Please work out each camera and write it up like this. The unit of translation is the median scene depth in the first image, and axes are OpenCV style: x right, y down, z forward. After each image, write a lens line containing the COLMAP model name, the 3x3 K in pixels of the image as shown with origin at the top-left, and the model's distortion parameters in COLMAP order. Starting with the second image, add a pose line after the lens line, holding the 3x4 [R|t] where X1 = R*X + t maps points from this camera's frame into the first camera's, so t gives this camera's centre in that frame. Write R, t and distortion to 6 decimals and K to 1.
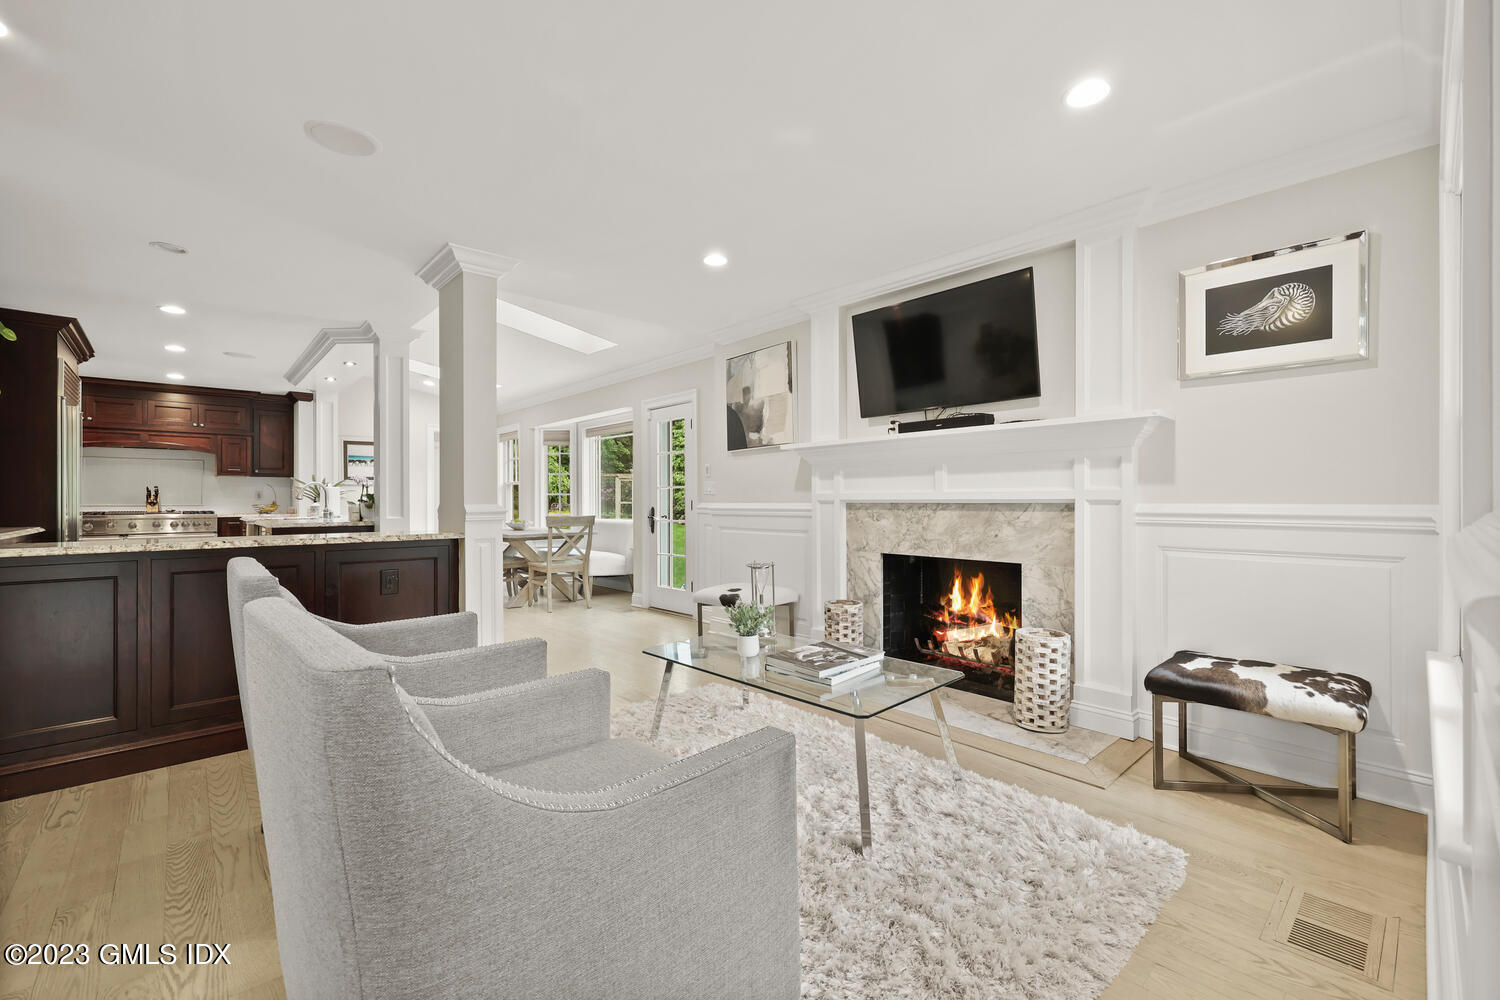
lens RADIAL K [[632.5, 0, 755.7], [0, 632.5, 502.6], [0, 0, 1]] dist [0.000153, 0.000037]
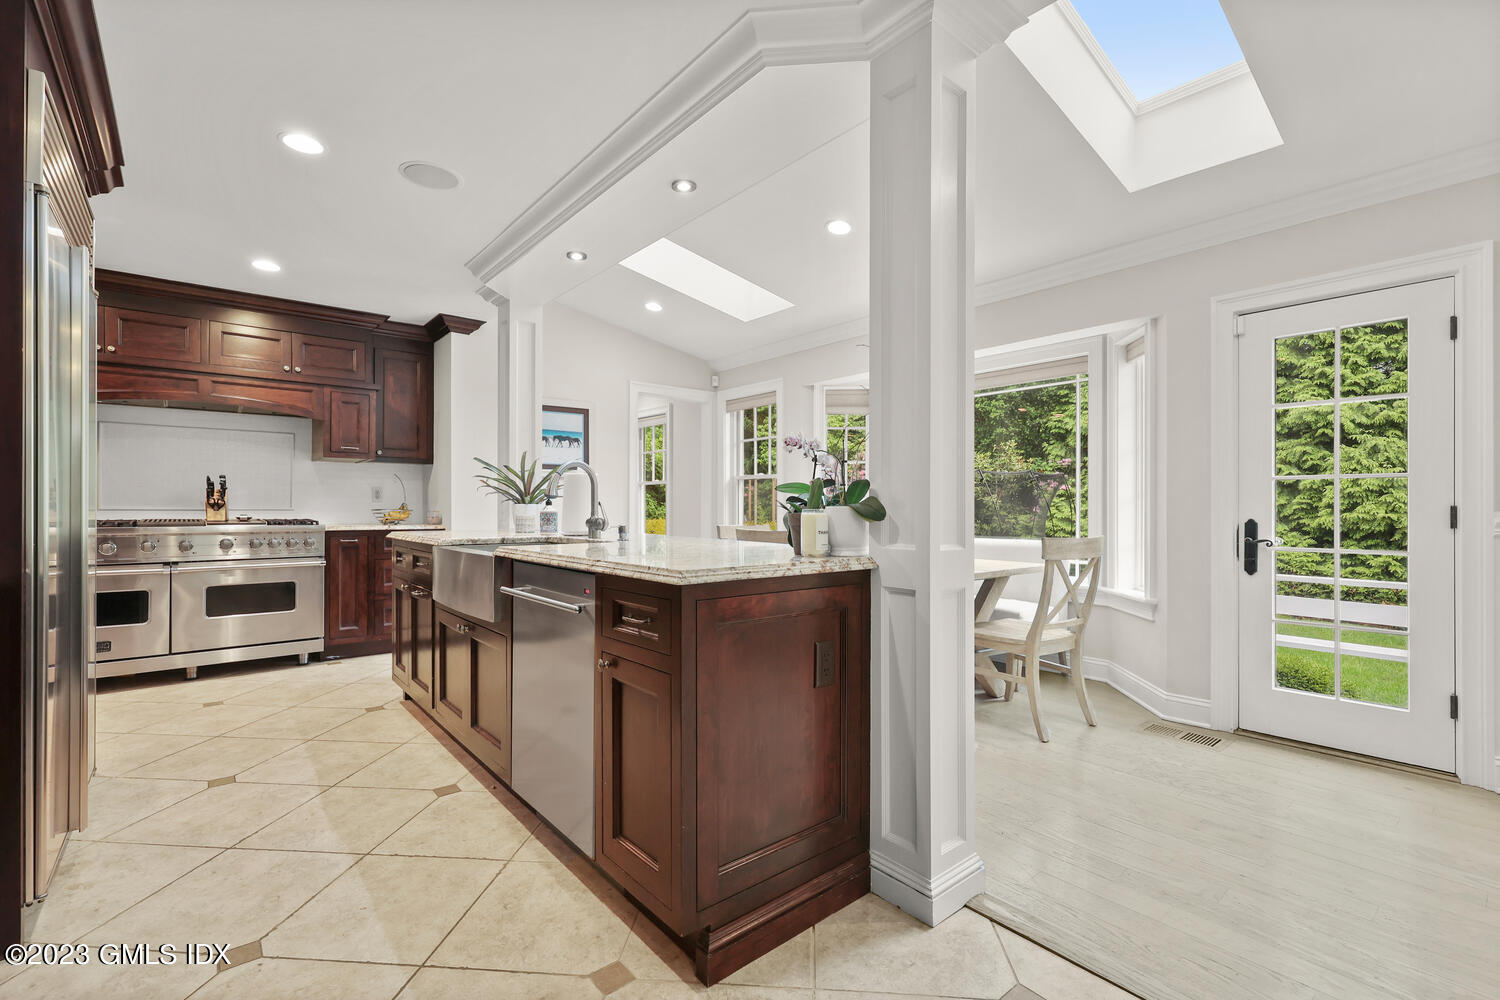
lens RADIAL K [[668.2, 0, 750.9], [0, 668.2, 509.3], [0, 0, 1]] dist [-0.001044, -0.000324]
pose [[0.999507, 0.000792, -0.031377, -0.447723], [-0.001001, 0.999977, -0.006644, 0.007574], [0.031371, 0.006672, 0.999486, 0.410731]]
